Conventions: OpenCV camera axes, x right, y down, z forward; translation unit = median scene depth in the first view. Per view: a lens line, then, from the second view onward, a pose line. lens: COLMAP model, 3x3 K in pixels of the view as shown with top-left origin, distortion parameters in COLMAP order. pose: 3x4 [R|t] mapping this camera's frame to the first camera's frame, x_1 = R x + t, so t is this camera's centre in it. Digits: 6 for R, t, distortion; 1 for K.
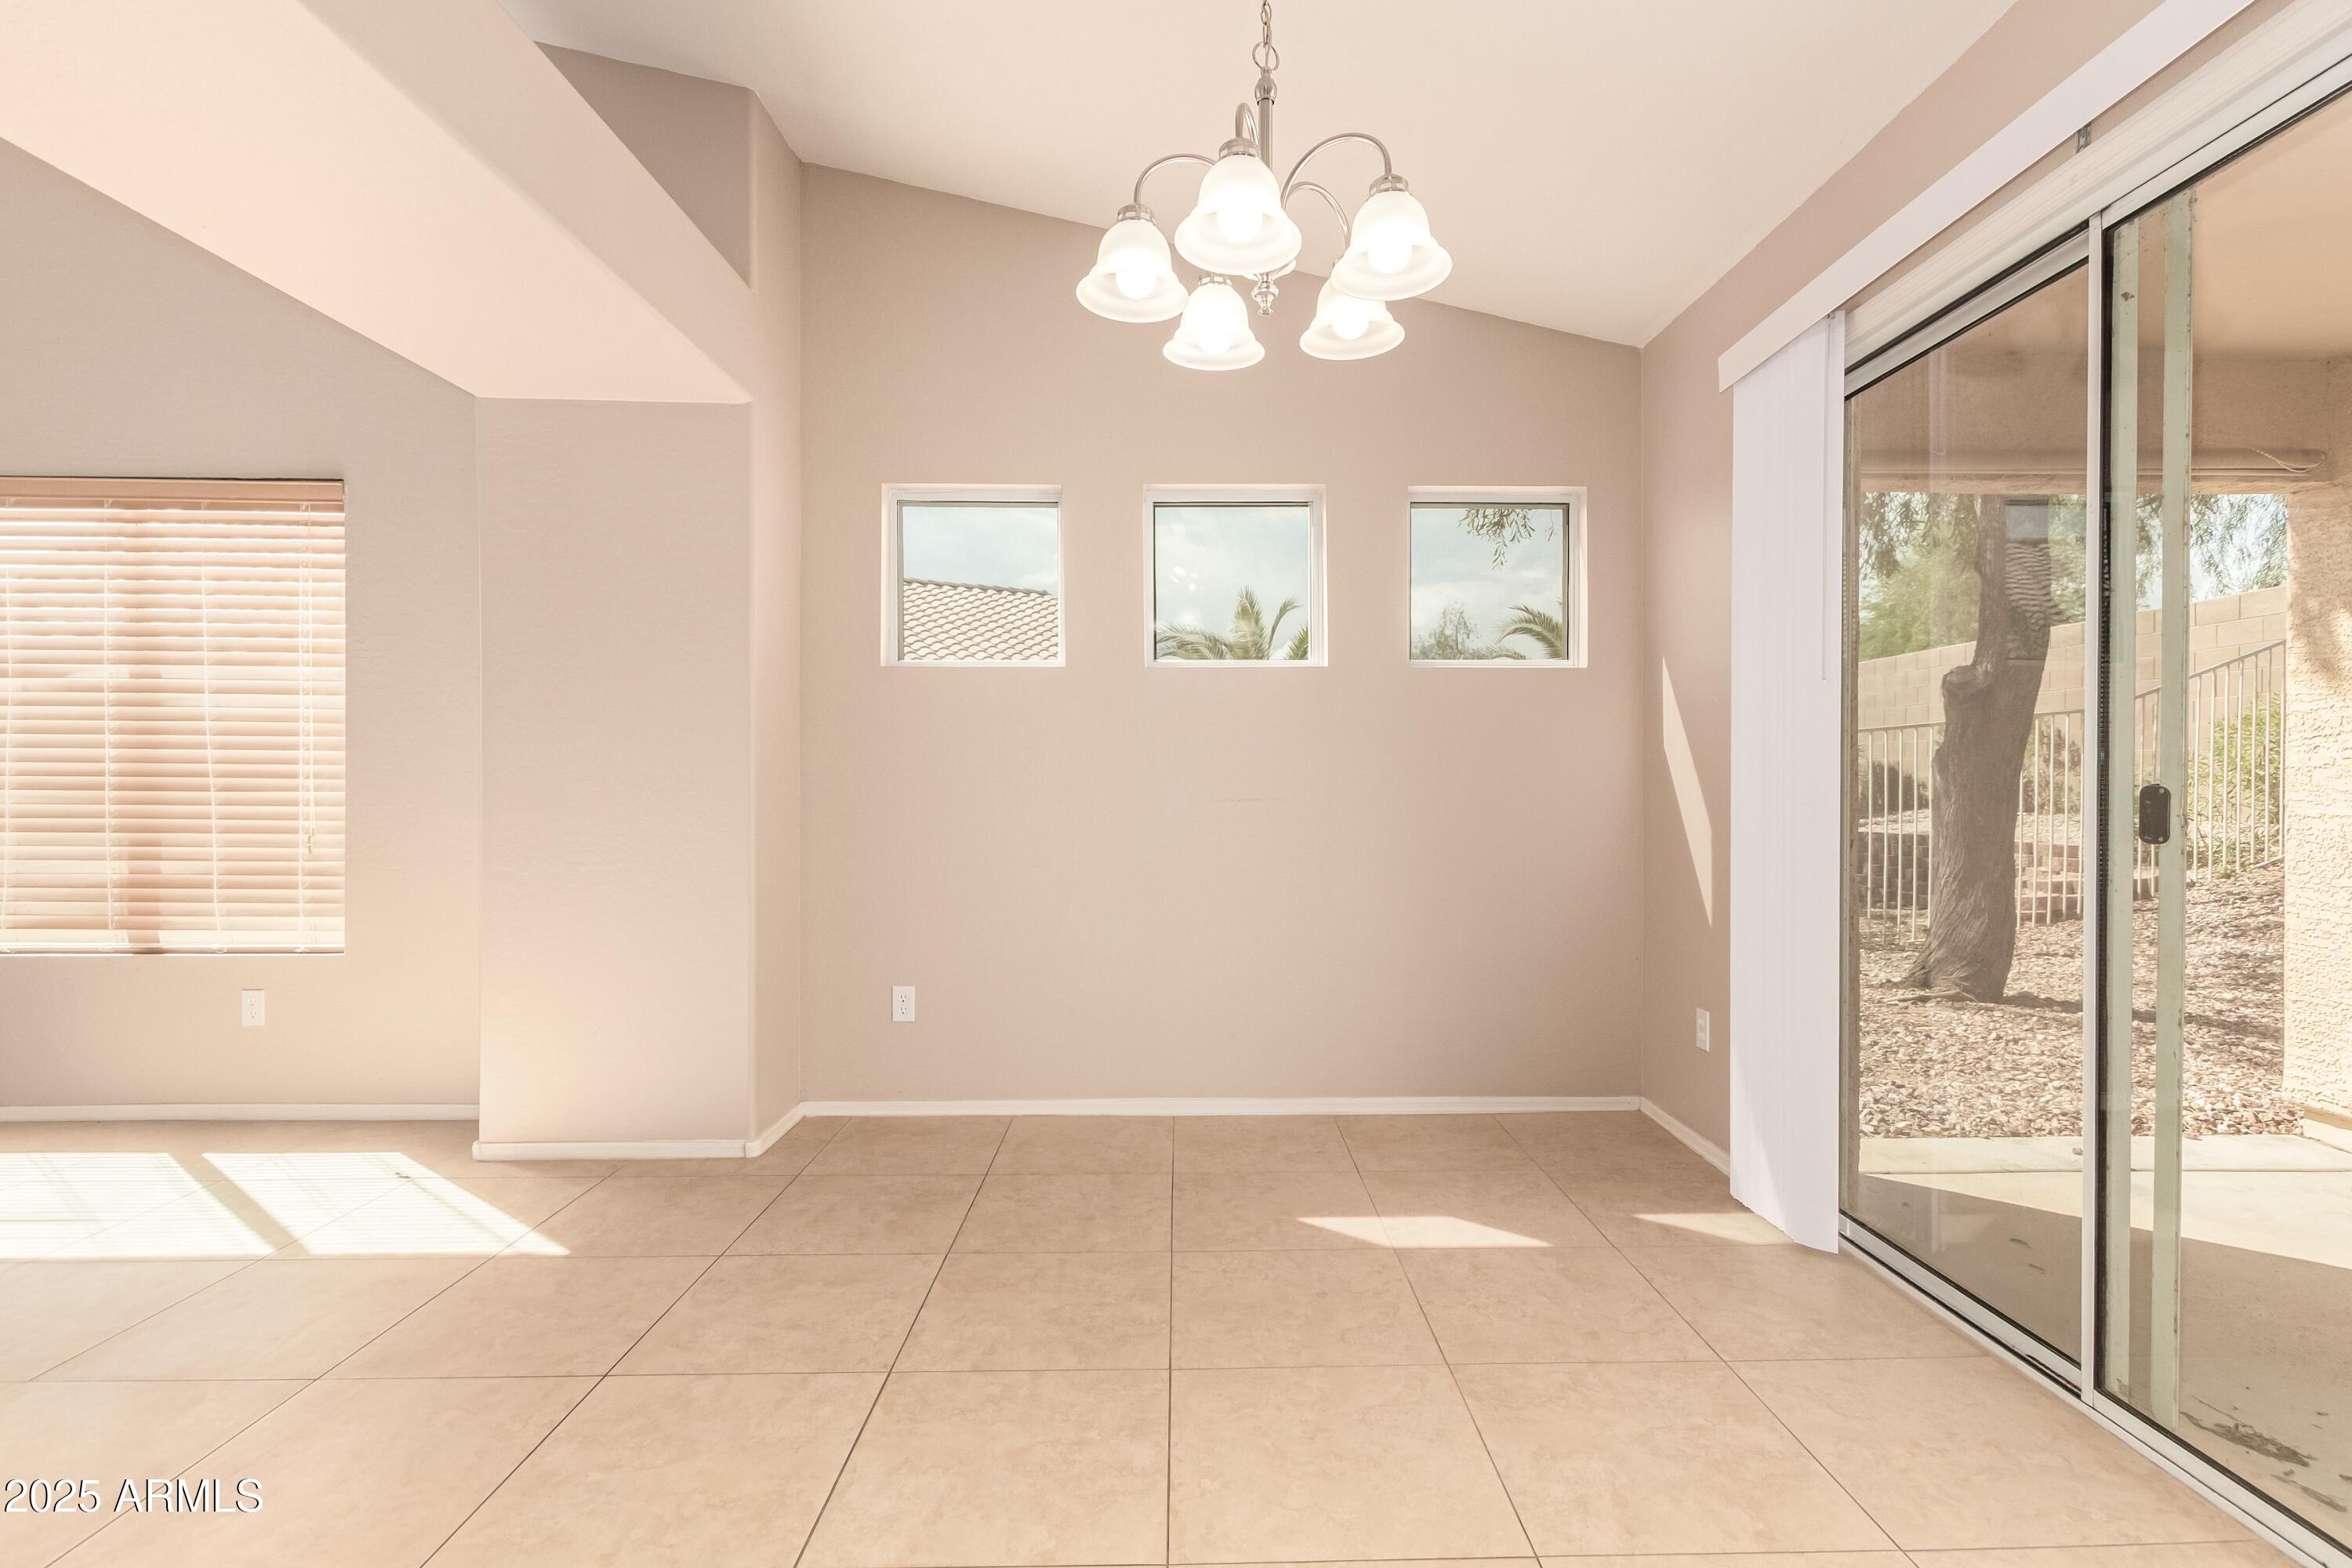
lens RADIAL K [[1108.5, 0, 1199.2], [0, 1108.5, 794.2], [0, 0, 1]] dist [0.010868, -0.004438]
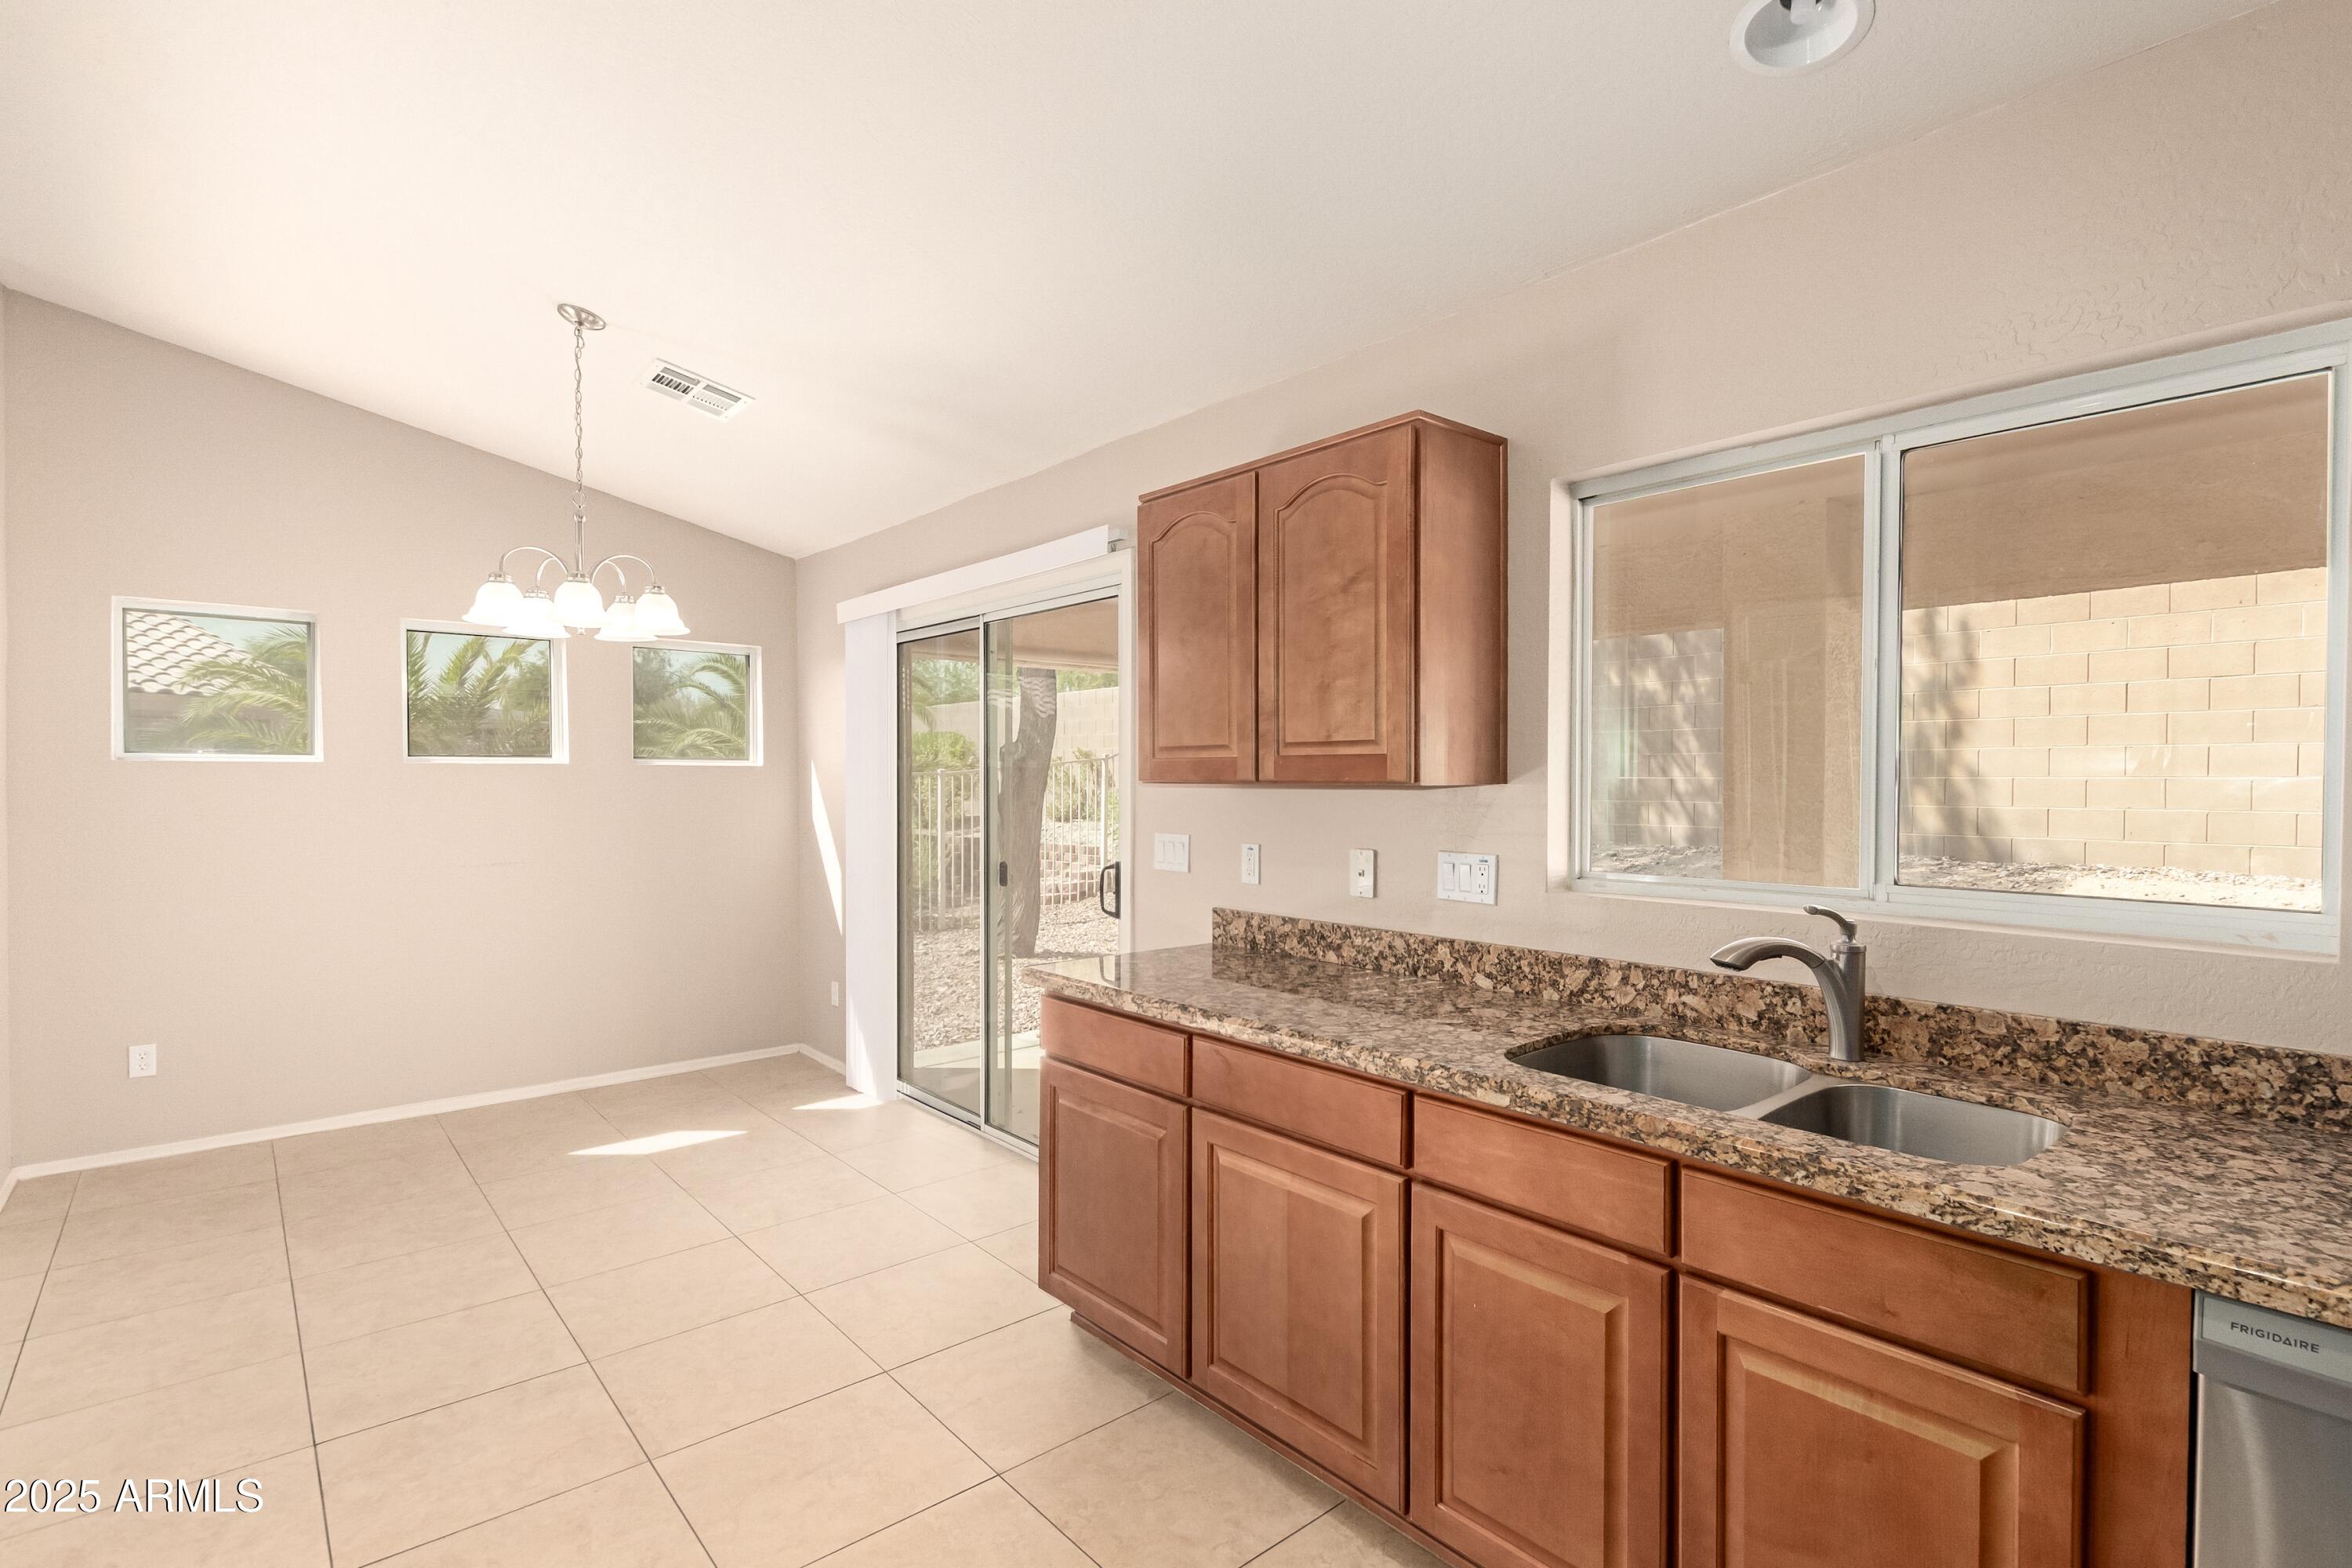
lens RADIAL K [[1122.0, 0, 1199.1], [0, 1122.0, 804.4], [0, 0, 1]] dist [0.010628, -0.000401]
pose [[0.765625, -0.013384, 0.643148, -0.203655], [0.001334, 0.999814, 0.019218, -0.101122], [-0.643285, -0.013856, 0.765501, -0.626059]]
